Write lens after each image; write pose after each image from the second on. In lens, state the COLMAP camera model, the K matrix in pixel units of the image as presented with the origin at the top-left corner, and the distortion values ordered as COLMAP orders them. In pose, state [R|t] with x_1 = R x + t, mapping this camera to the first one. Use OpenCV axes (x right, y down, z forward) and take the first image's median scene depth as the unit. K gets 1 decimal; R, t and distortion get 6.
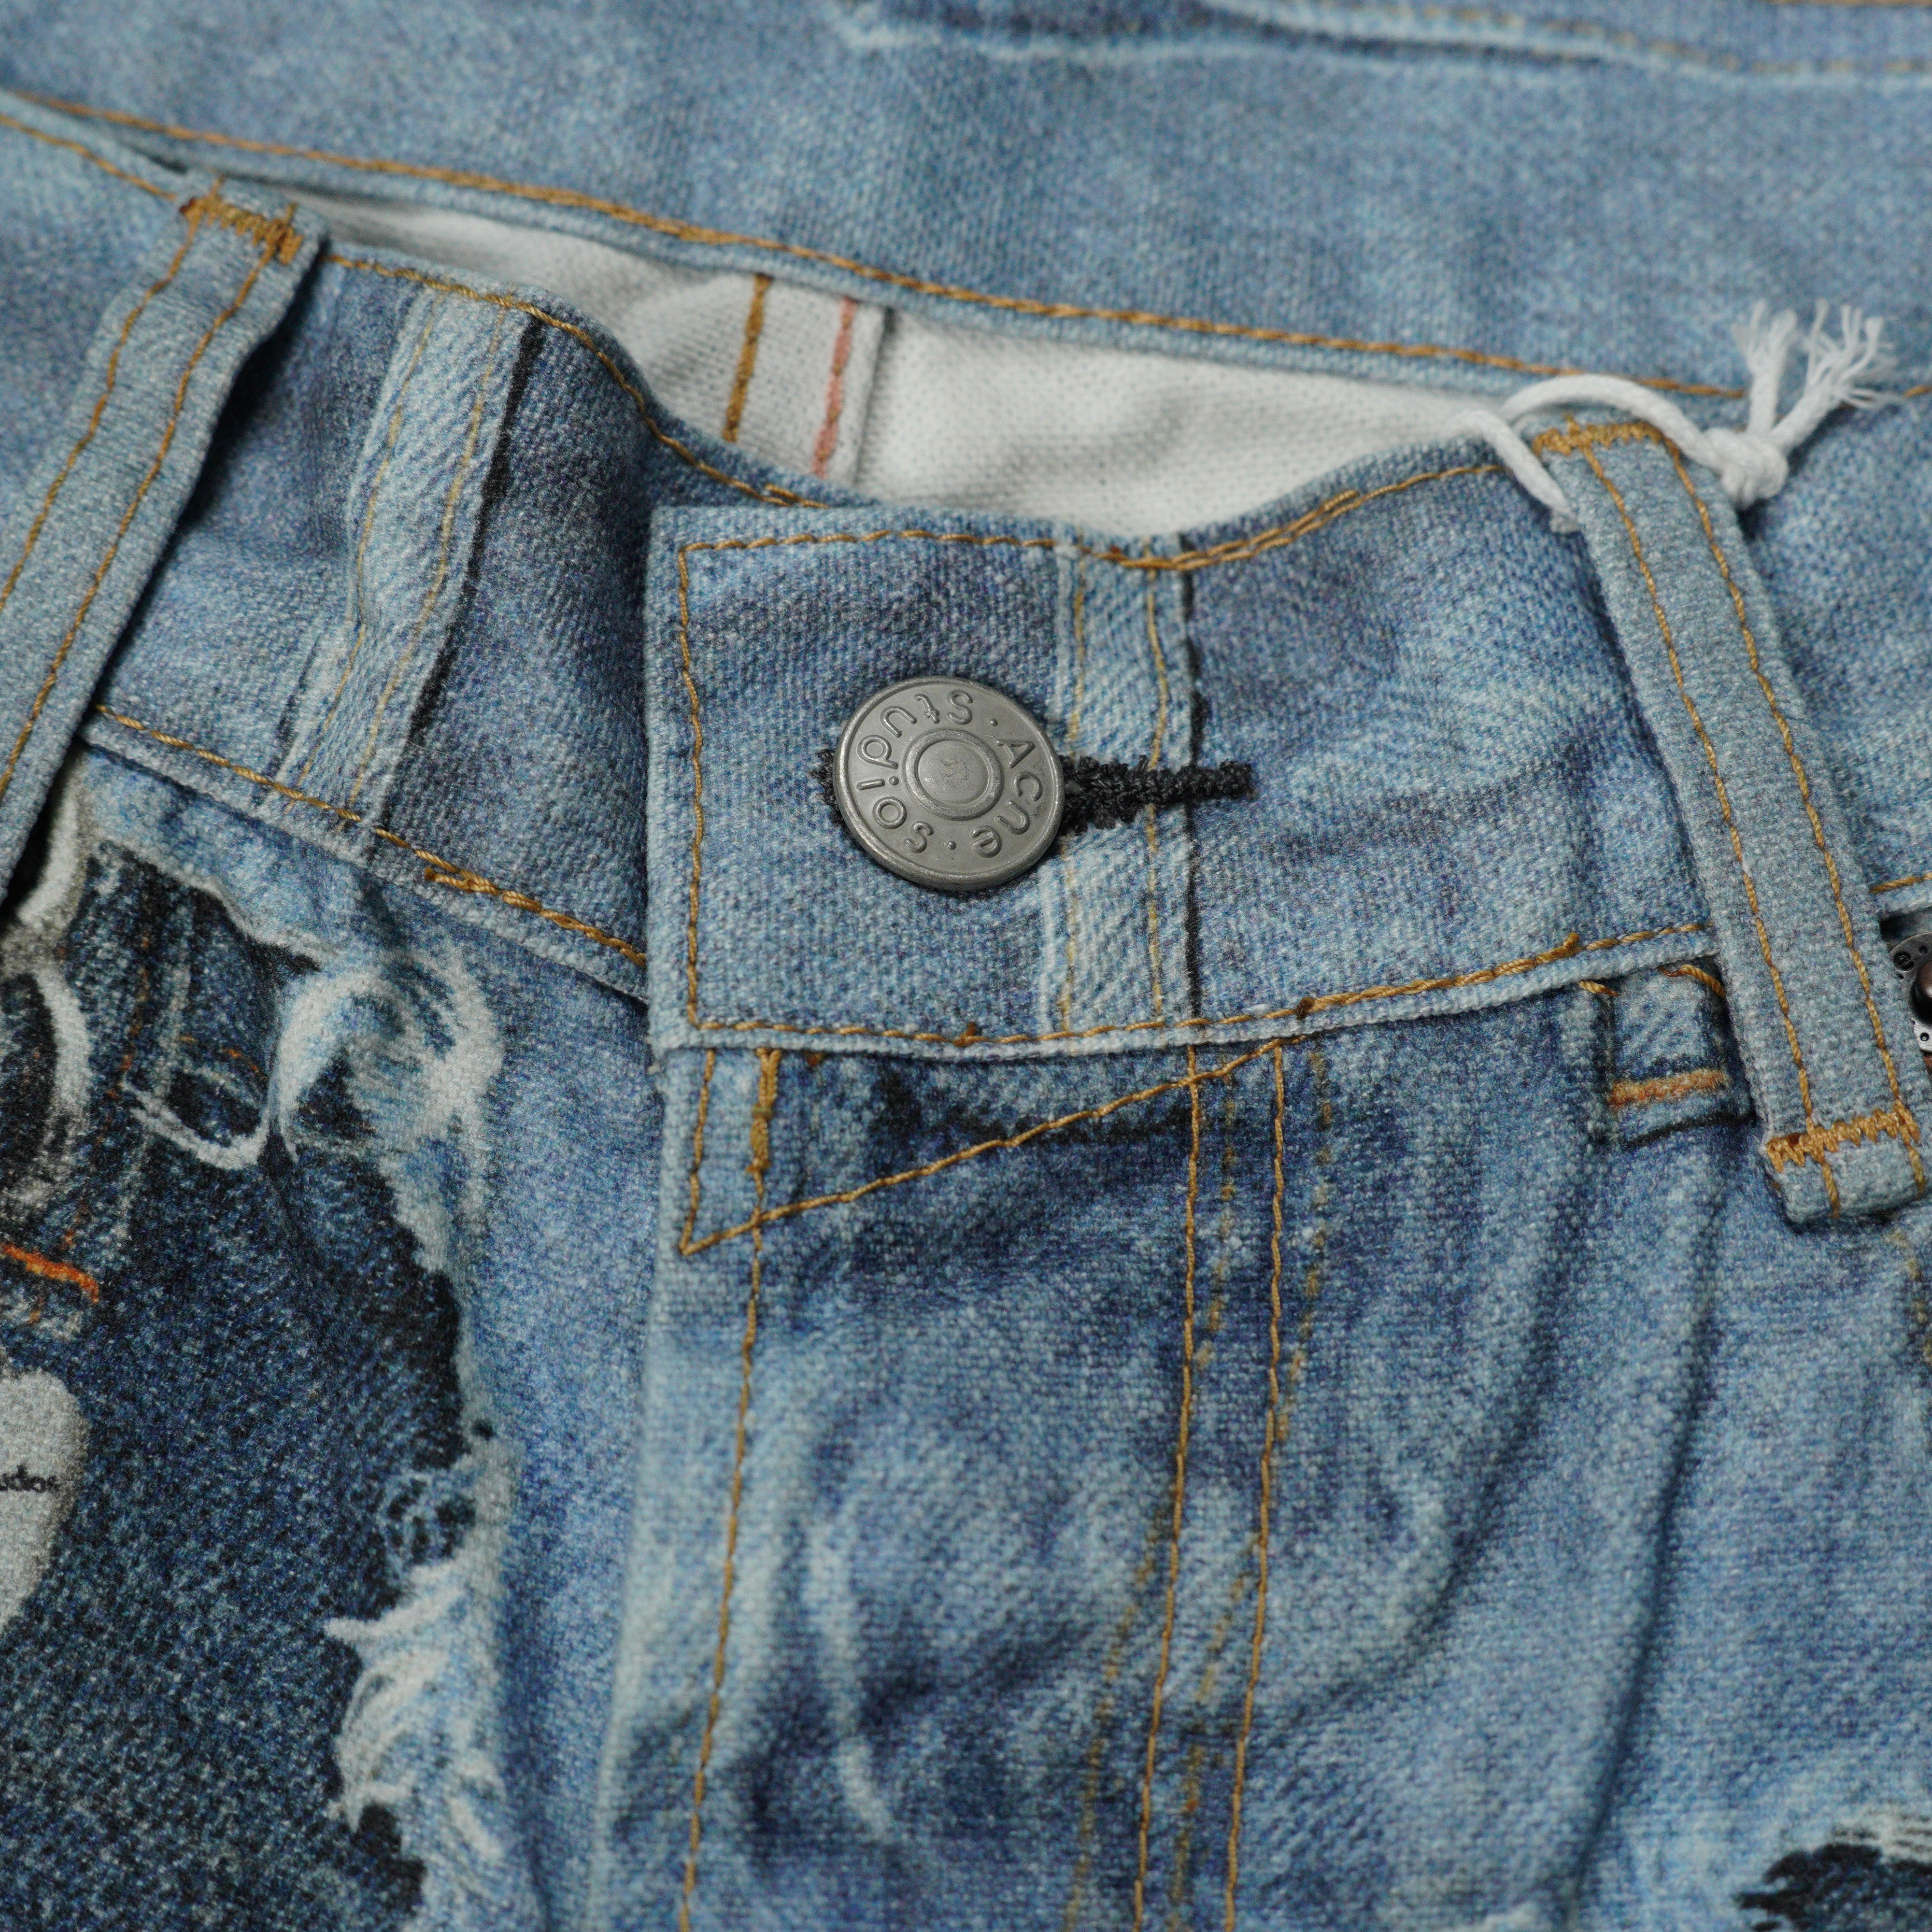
lens RADIAL K [[3604.4, 0, 975.0], [0, 3604.4, 973.8], [0, 0, 1]] dist [-0.080640, 0.000000]
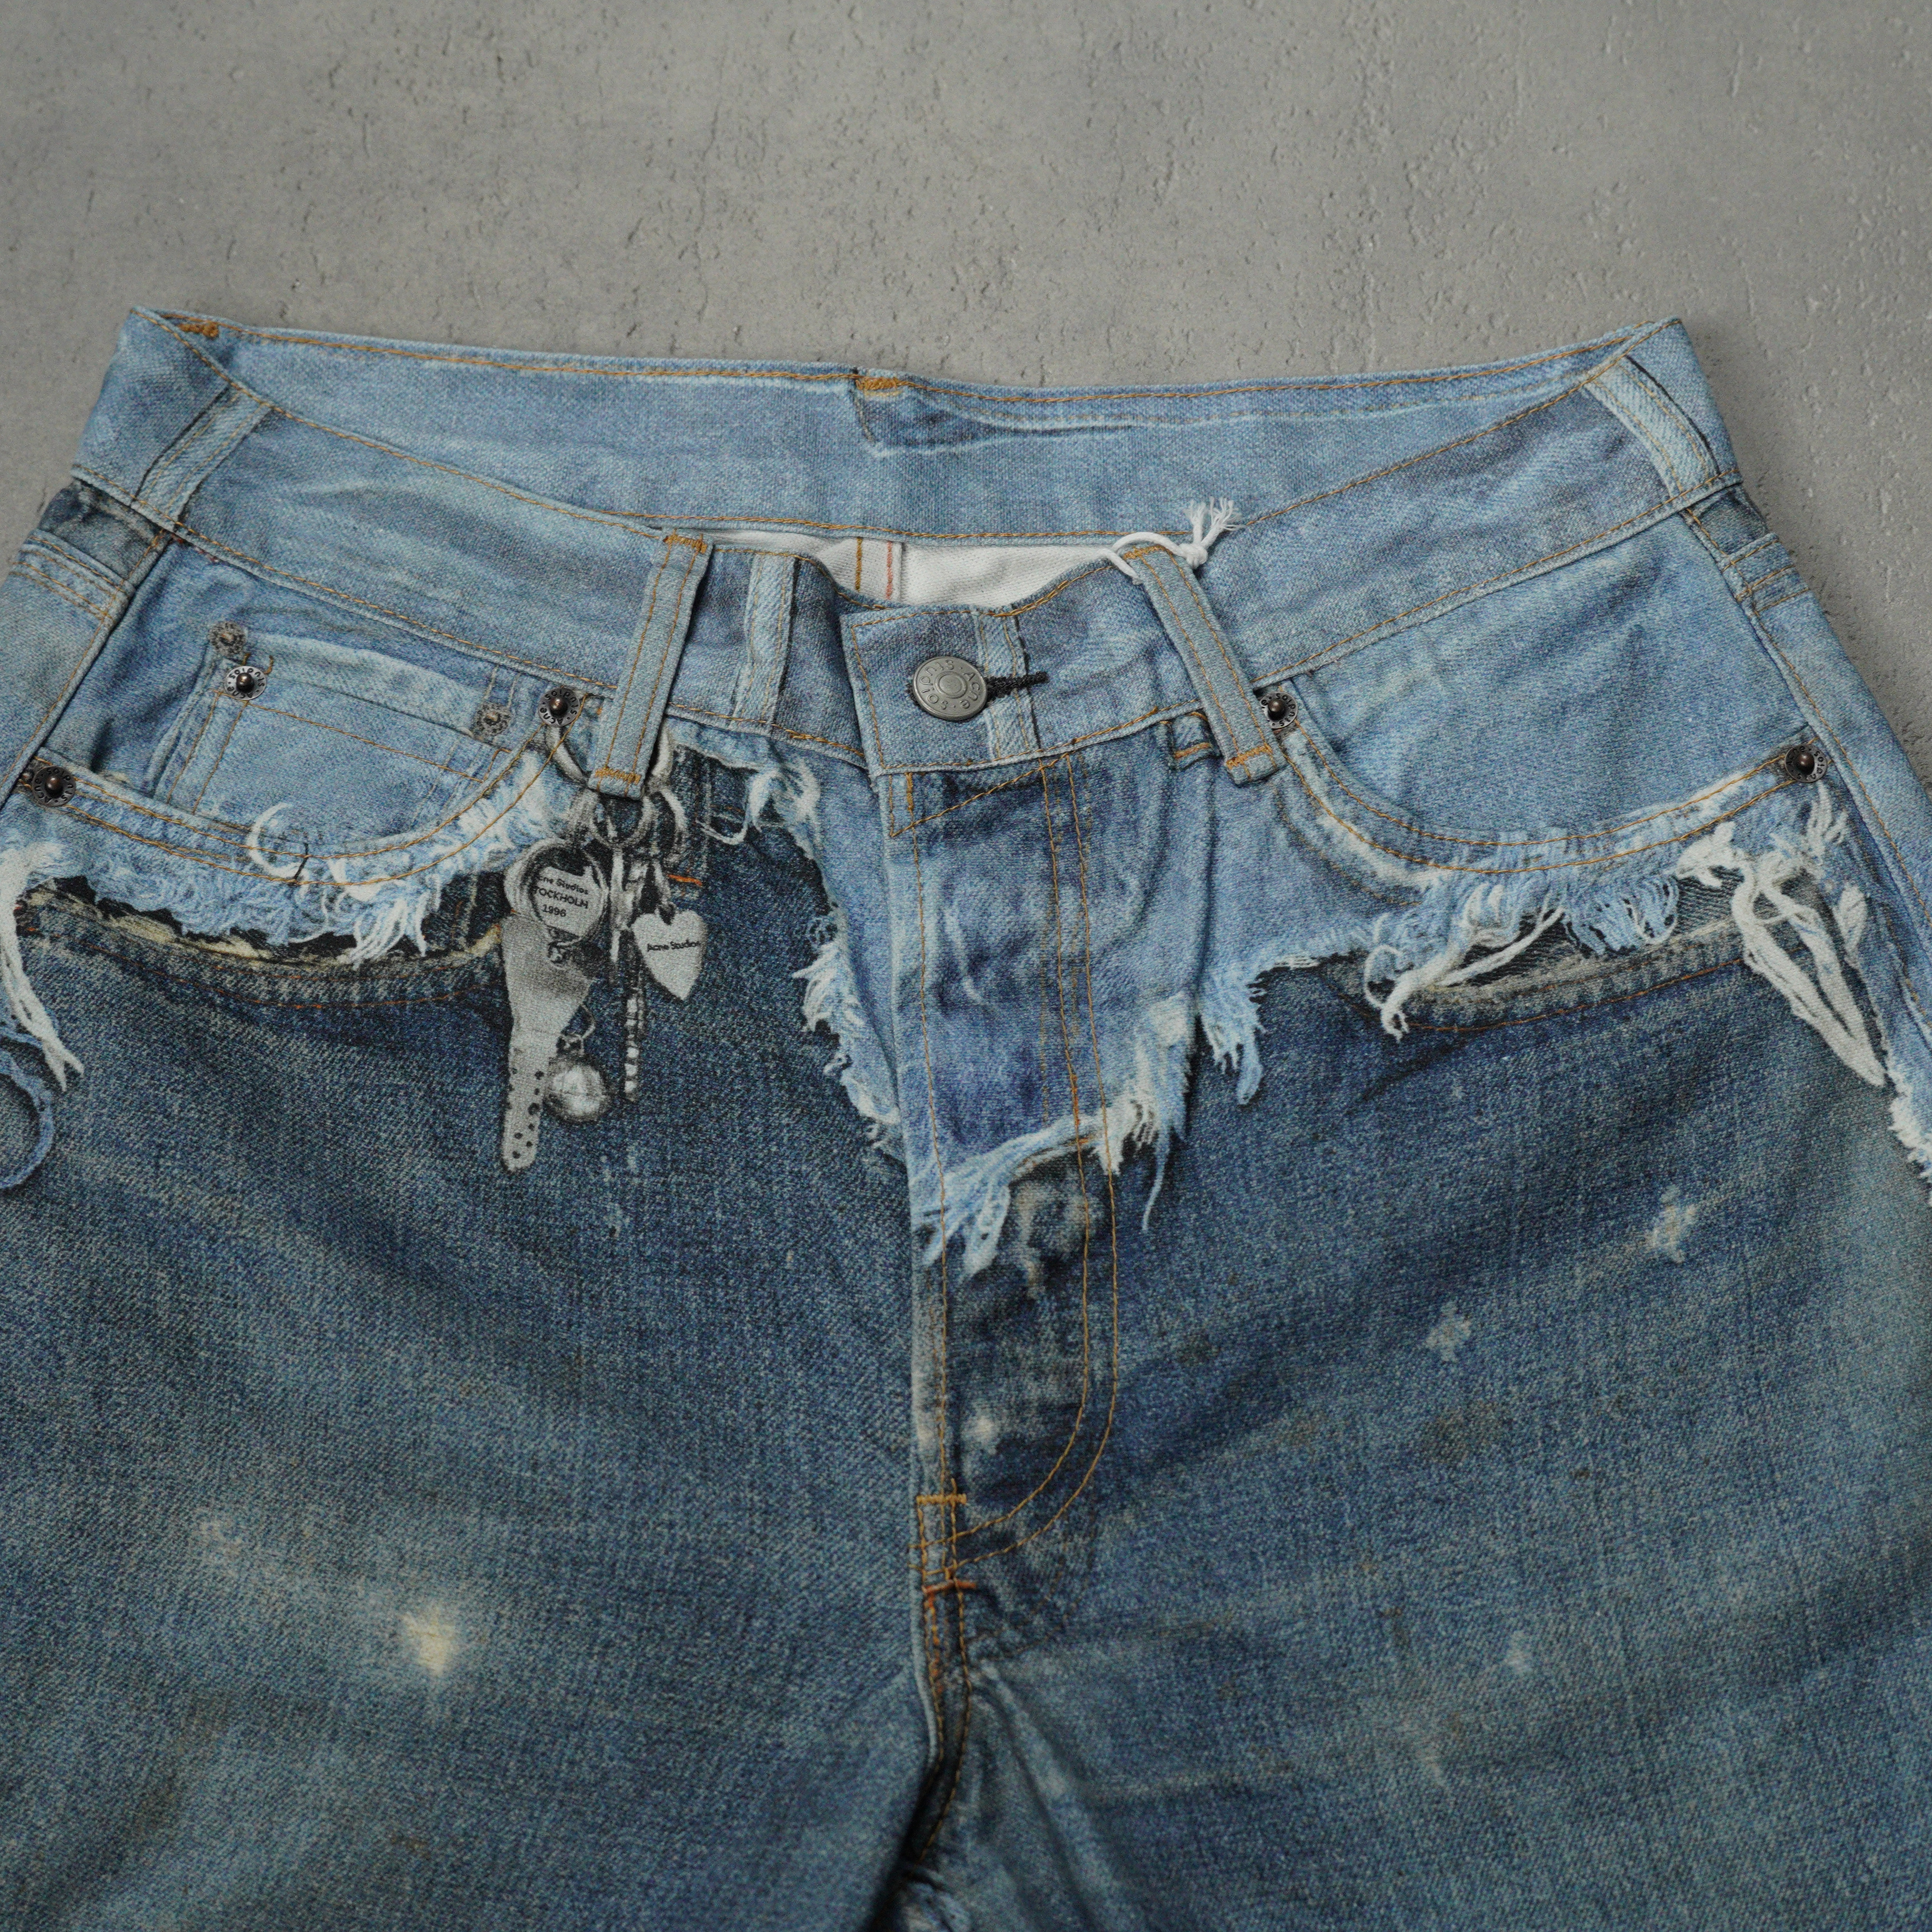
lens RADIAL K [[3604.4, 0, 966.0], [0, 3604.4, 964.0], [0, 0, 1]] dist [-0.080640, 0.000000]
pose [[0.988916, -0.139161, 0.051761, -0.189076], [0.143187, 0.986079, -0.084533, 0.449784], [-0.039276, 0.091007, 0.995075, -2.082243]]
